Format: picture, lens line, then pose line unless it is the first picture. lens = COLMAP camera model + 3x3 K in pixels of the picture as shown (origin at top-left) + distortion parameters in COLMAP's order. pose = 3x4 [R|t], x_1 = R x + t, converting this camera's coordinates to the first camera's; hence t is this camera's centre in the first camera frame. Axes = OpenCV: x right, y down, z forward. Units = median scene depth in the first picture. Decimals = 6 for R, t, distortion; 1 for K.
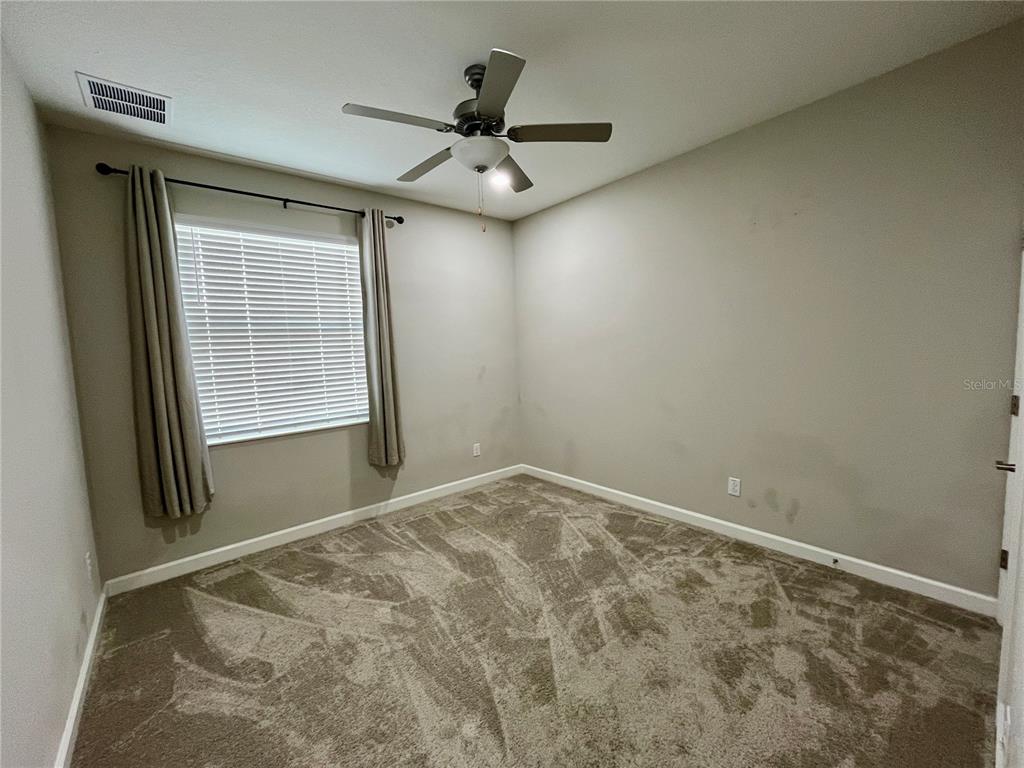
lens RADIAL K [[412.8, 0, 511.4], [0, 412.8, 383.9], [0, 0, 1]] dist [-0.002818, 0.000391]
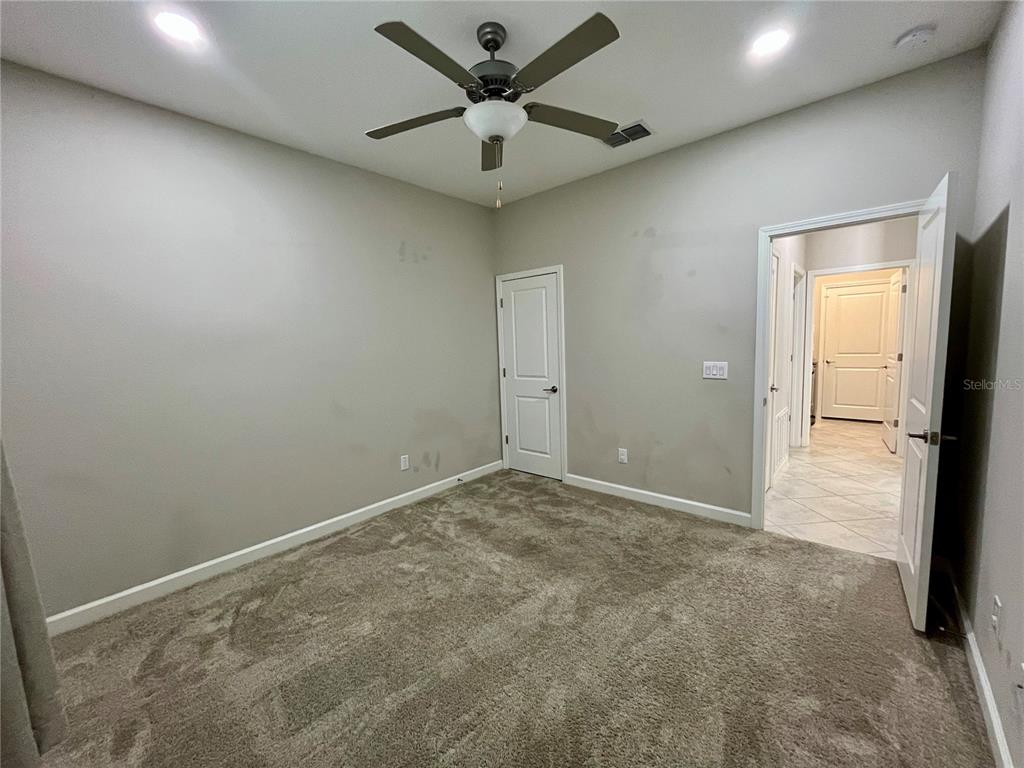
lens RADIAL K [[412.8, 0, 517.9], [0, 412.8, 389.5], [0, 0, 1]] dist [-0.002818, 0.000391]
pose [[-0.161590, -0.065812, 0.984661, -0.847089], [0.126114, 0.988216, 0.086746, -0.033955], [-0.978766, 0.138197, -0.151386, 0.993062]]
